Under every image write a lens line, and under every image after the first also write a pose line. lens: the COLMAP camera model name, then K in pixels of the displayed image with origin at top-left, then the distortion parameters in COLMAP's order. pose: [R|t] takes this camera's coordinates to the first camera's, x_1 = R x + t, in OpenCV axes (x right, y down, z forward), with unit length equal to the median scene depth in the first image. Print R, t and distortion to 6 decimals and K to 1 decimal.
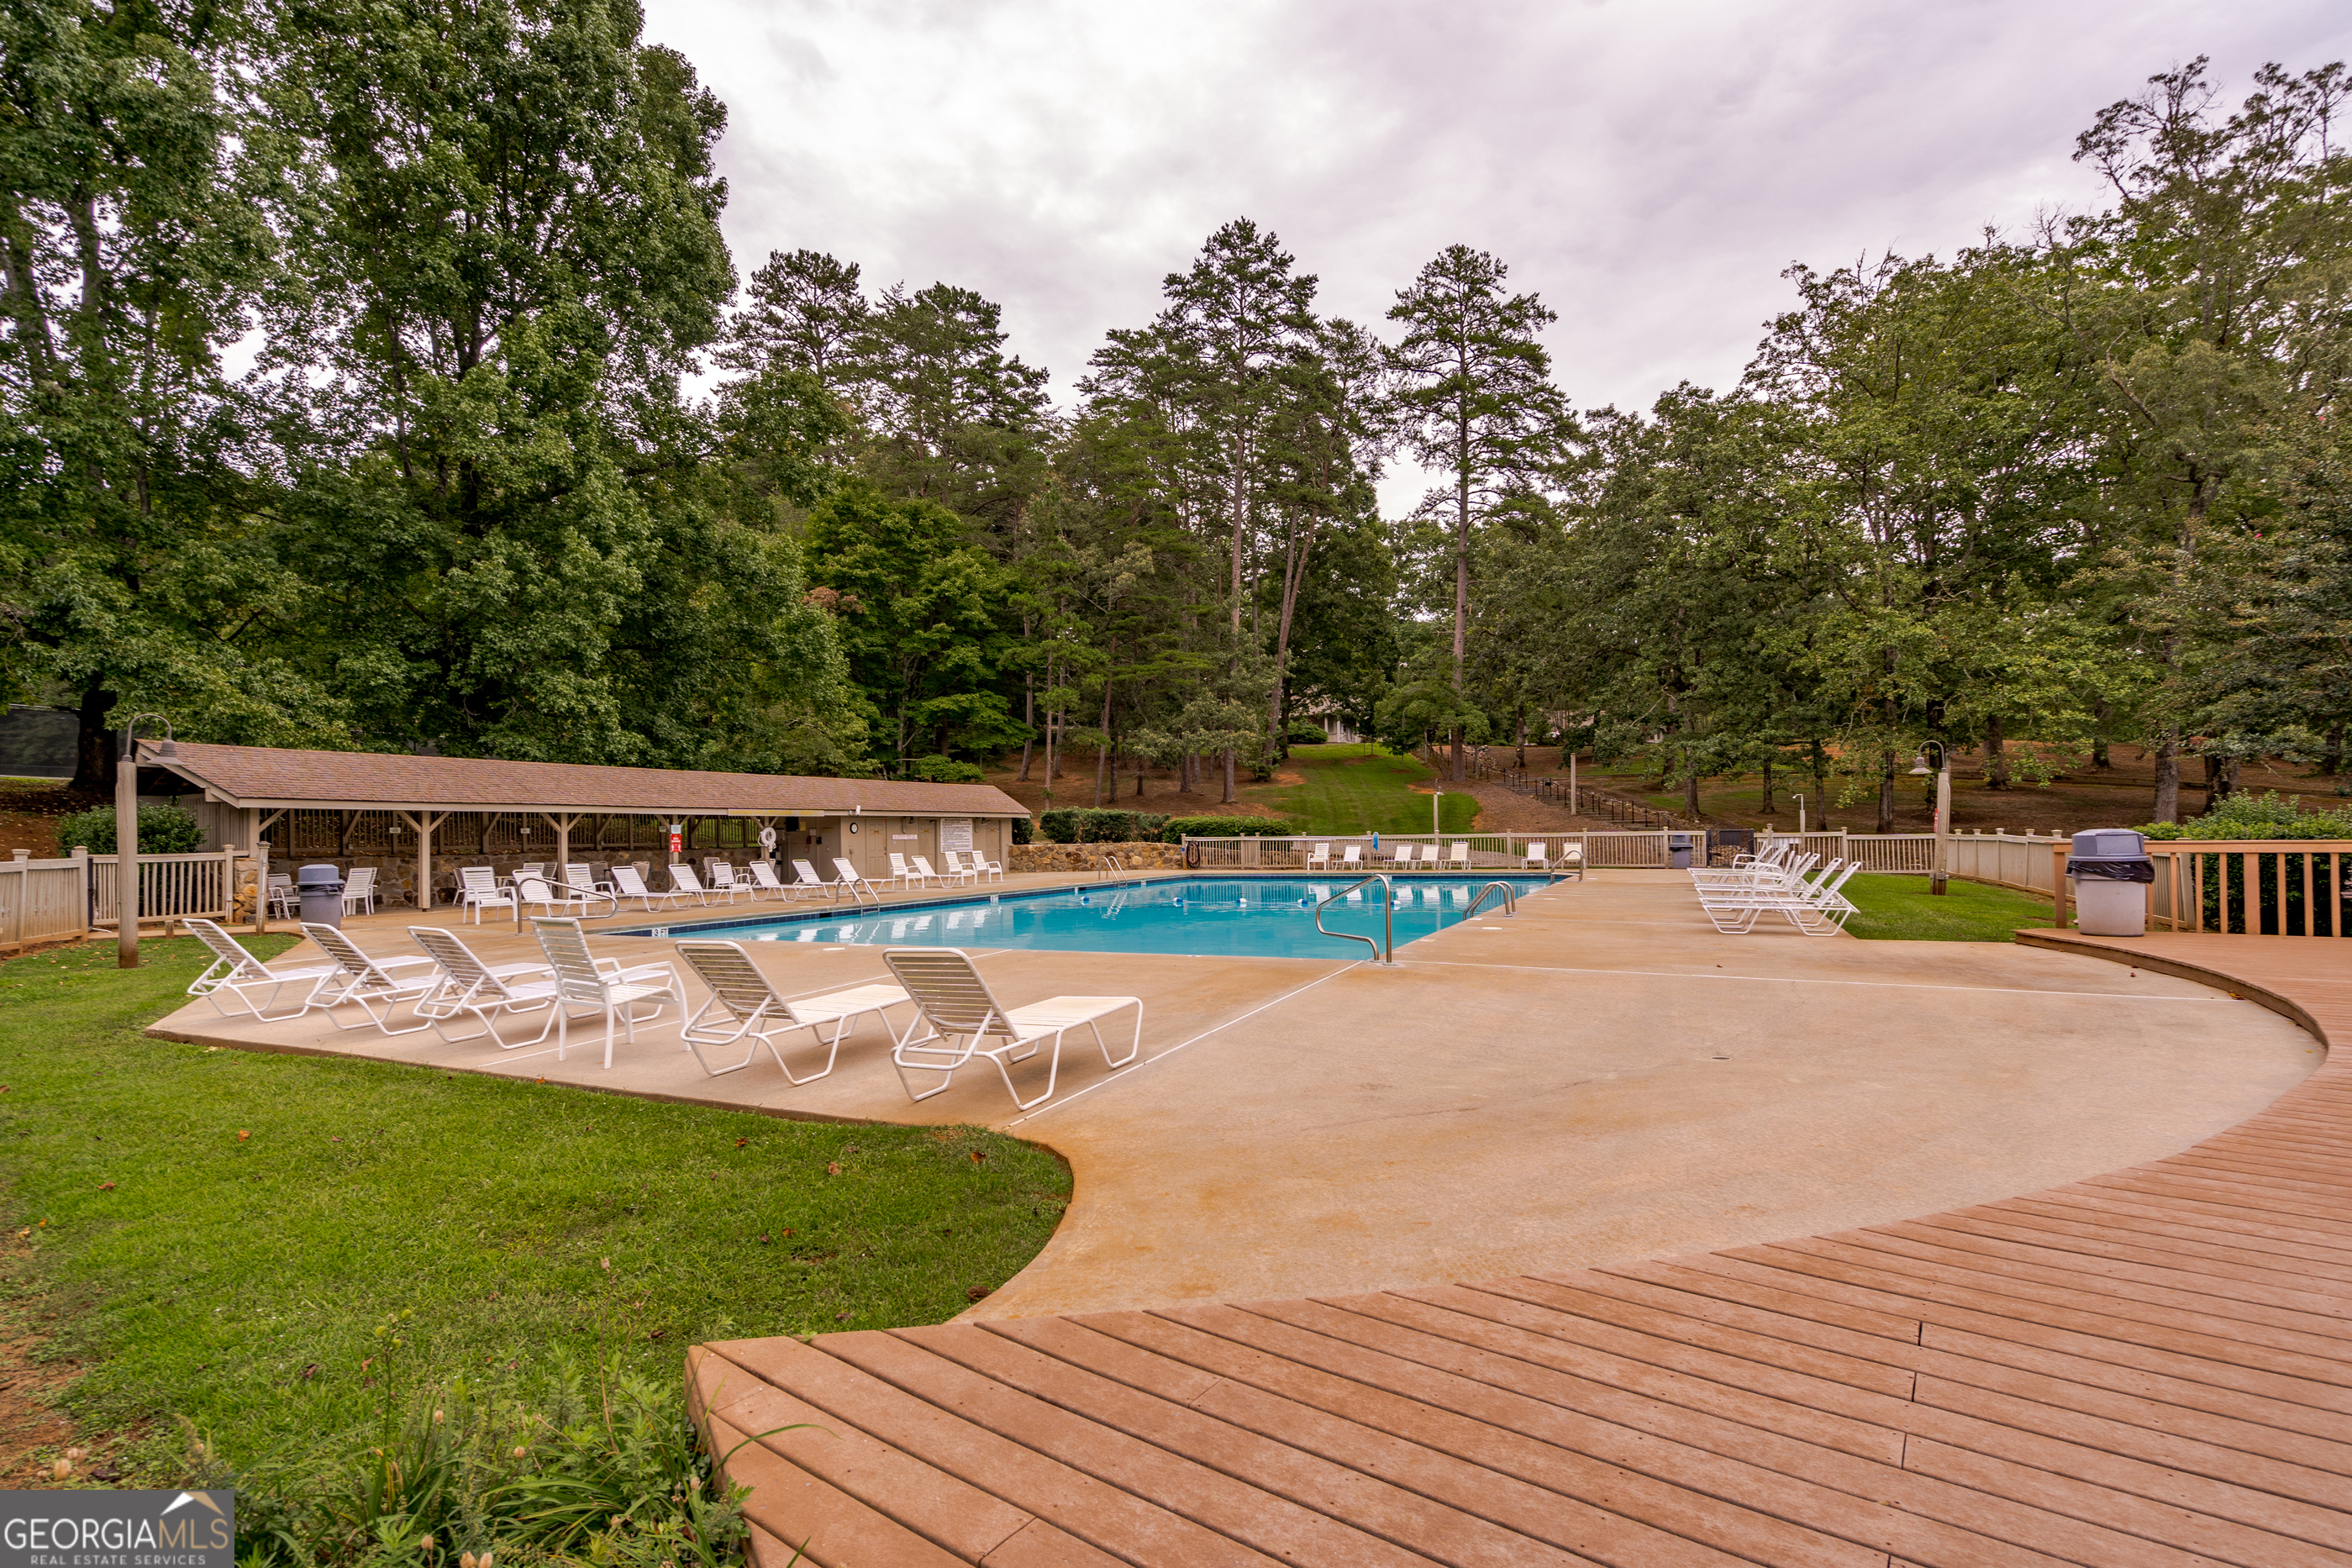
lens RADIAL K [[1074.7, 0, 1174.8], [0, 1074.7, 800.3], [0, 0, 1]] dist [0.022829, -0.000037]
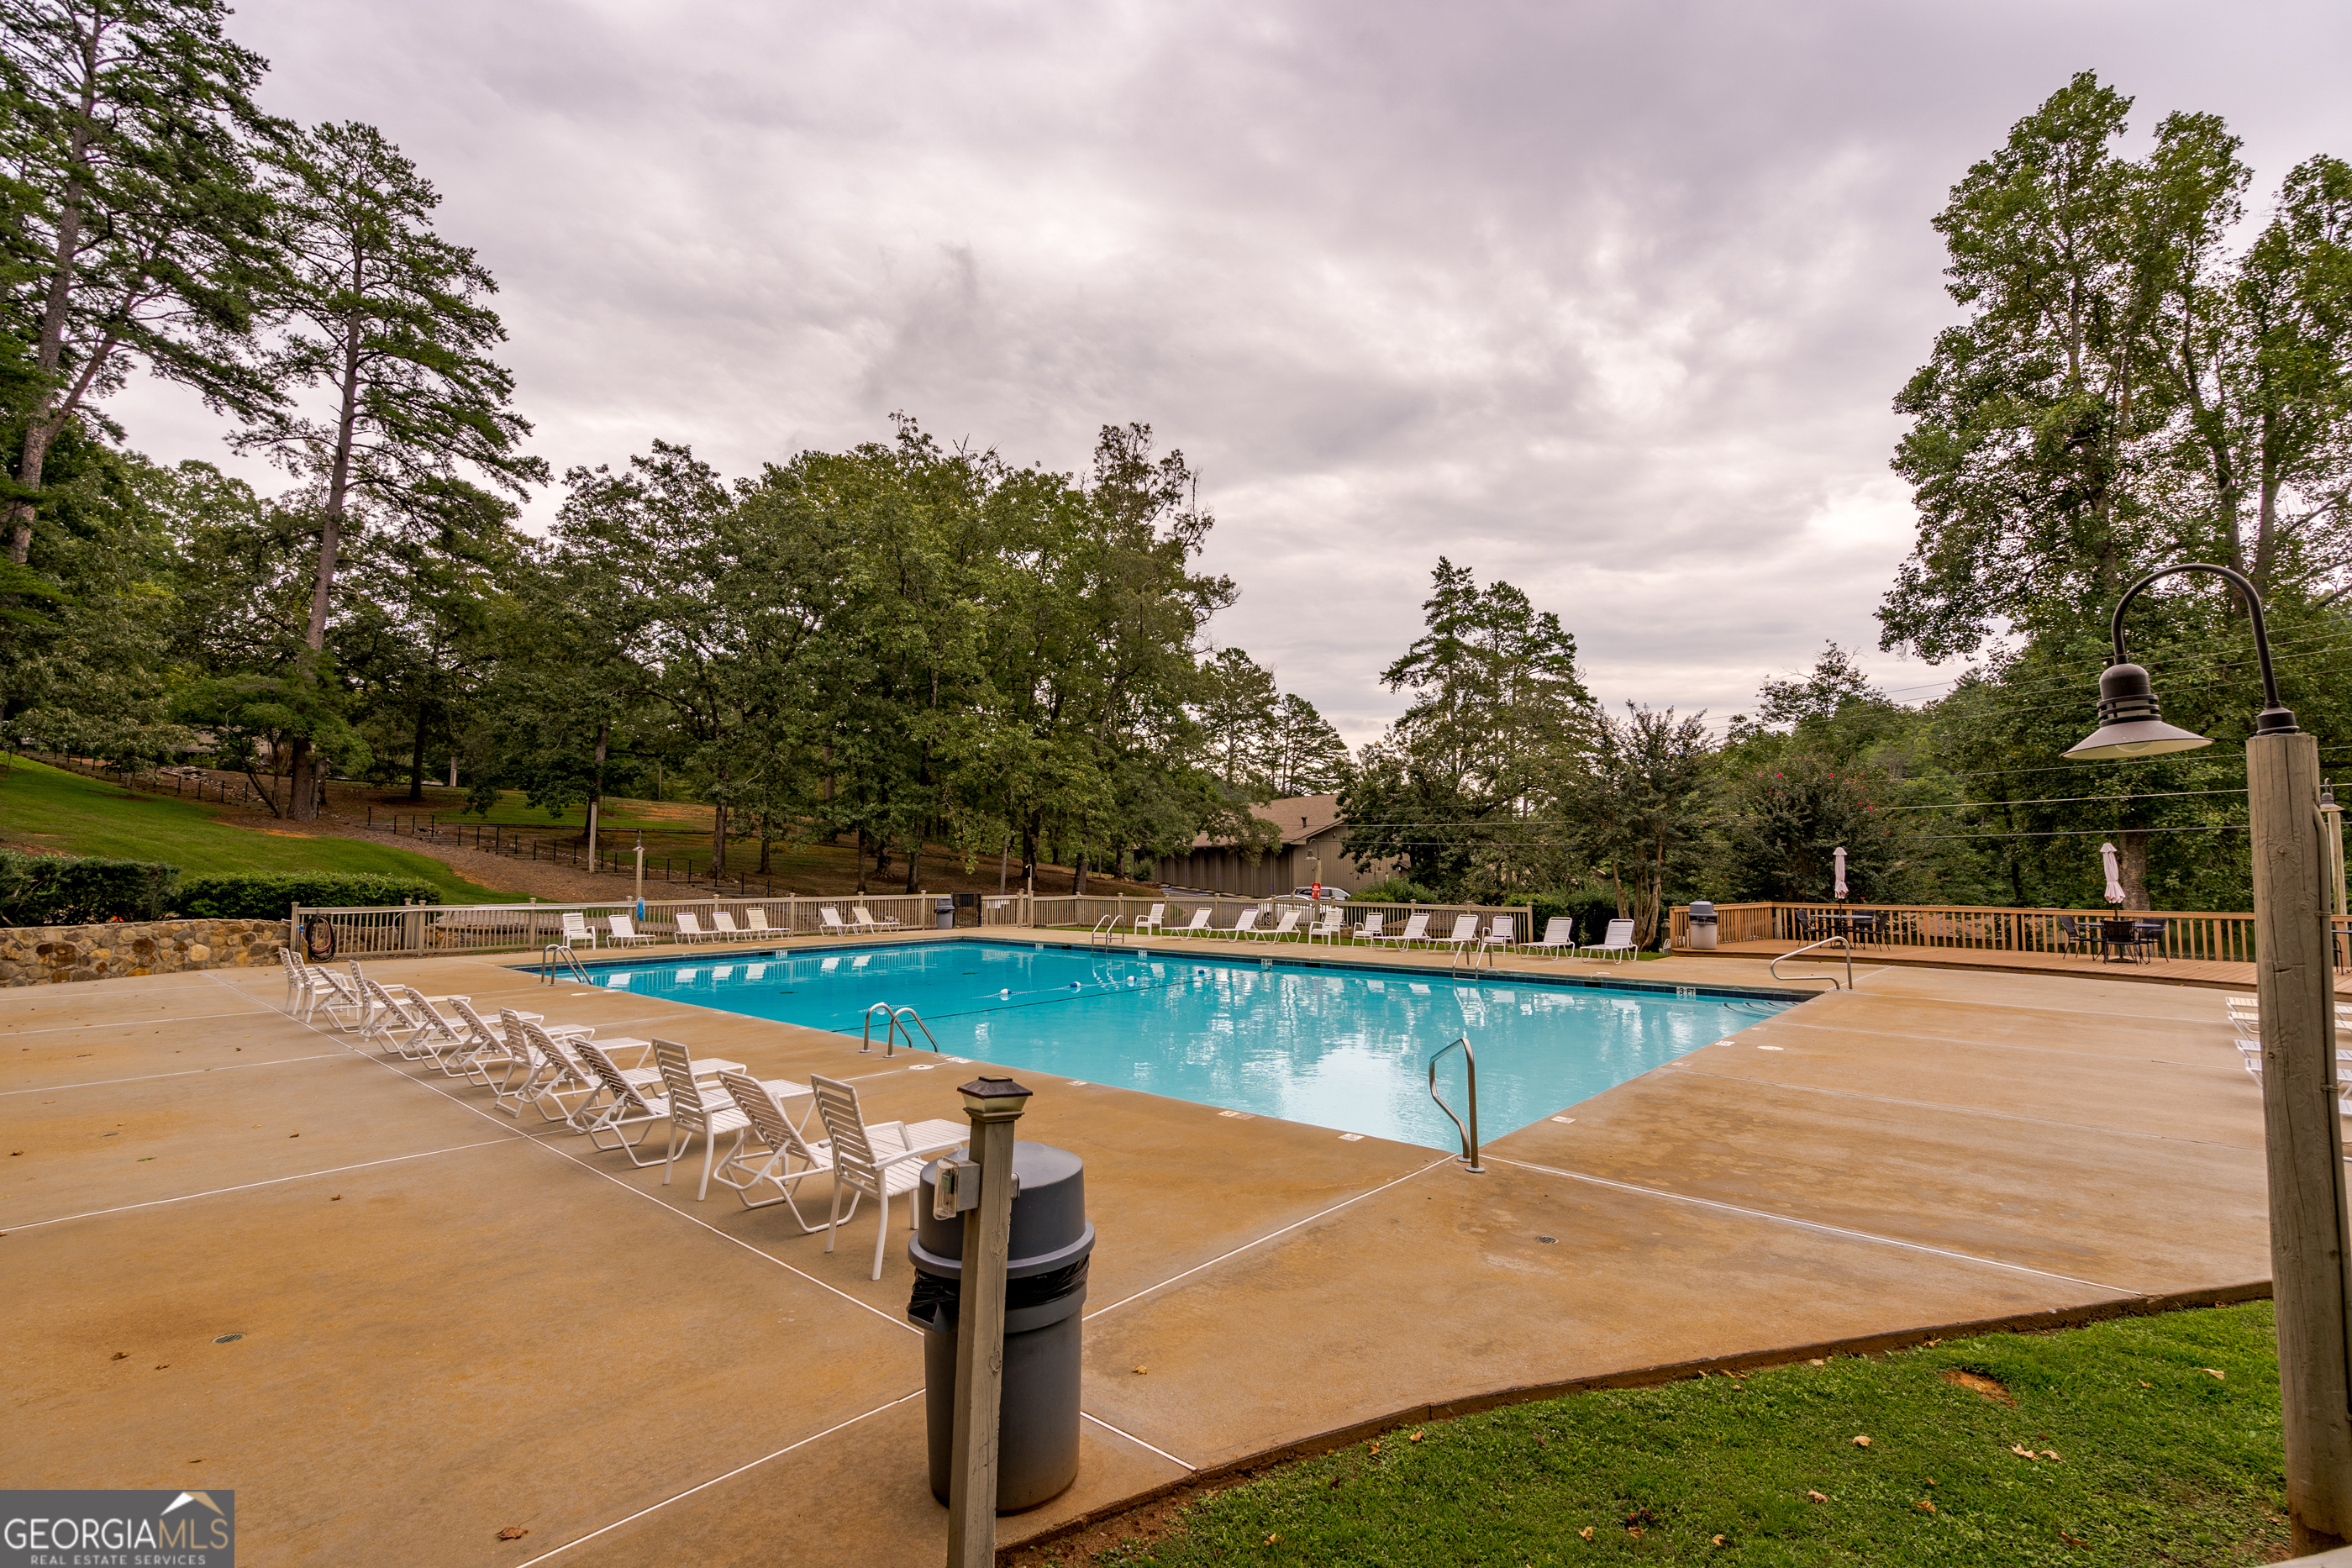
lens RADIAL K [[1074.7, 0, 1174.8], [0, 1074.7, 800.3], [0, 0, 1]] dist [0.022829, -0.000037]
pose [[0.355163, 0.077075, 0.931622, -0.392372], [-0.032366, 0.997012, -0.070146, 0.000424], [-0.934244, -0.005239, 0.356596, 0.321978]]
